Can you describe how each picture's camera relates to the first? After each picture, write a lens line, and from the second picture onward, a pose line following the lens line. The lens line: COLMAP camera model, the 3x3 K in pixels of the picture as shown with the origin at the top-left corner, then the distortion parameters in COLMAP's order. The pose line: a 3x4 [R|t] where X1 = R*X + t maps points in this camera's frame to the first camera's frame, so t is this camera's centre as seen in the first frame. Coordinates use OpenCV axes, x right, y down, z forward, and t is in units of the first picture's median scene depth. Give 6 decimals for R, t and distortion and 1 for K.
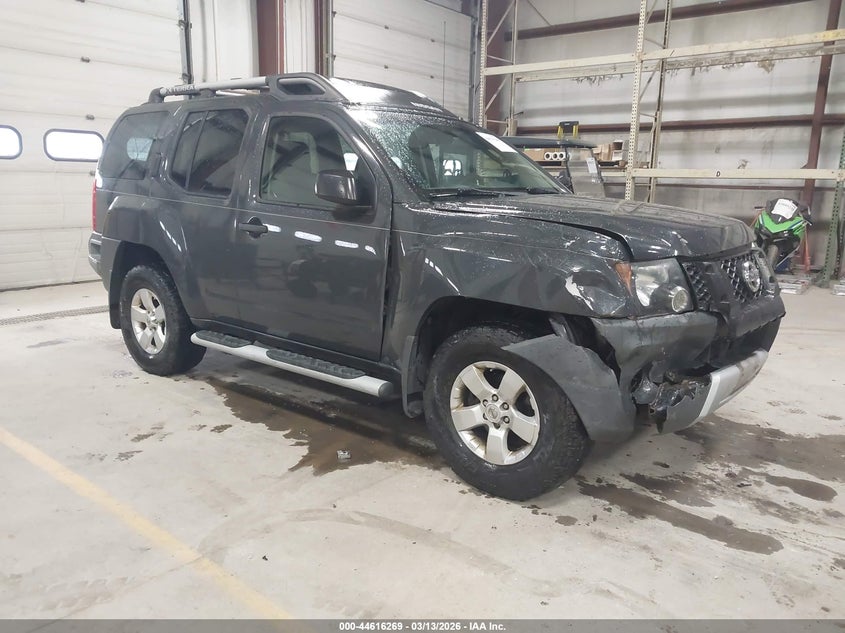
lens RADIAL K [[659.6, 0, 422.0], [0, 659.6, 316.6], [0, 0, 1]] dist [-0.003968, -0.000559]
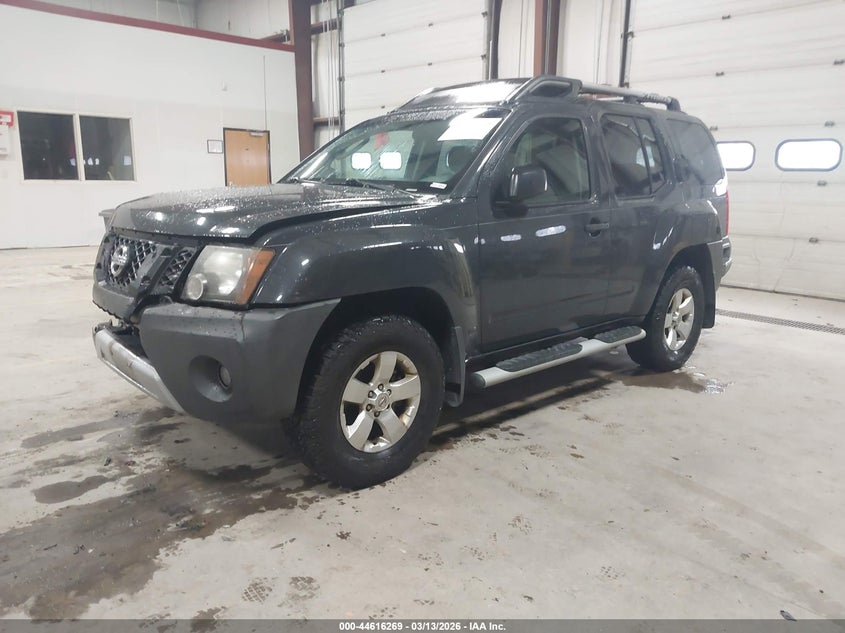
lens RADIAL K [[659.6, 0, 422.0], [0, 659.6, 316.6], [0, 0, 1]] dist [-0.003968, -0.000559]
pose [[-0.127265, 0.183698, -0.974710, 1.323042], [-0.221851, 0.952532, 0.208485, -0.266284], [0.966740, 0.242773, -0.080470, 1.438275]]
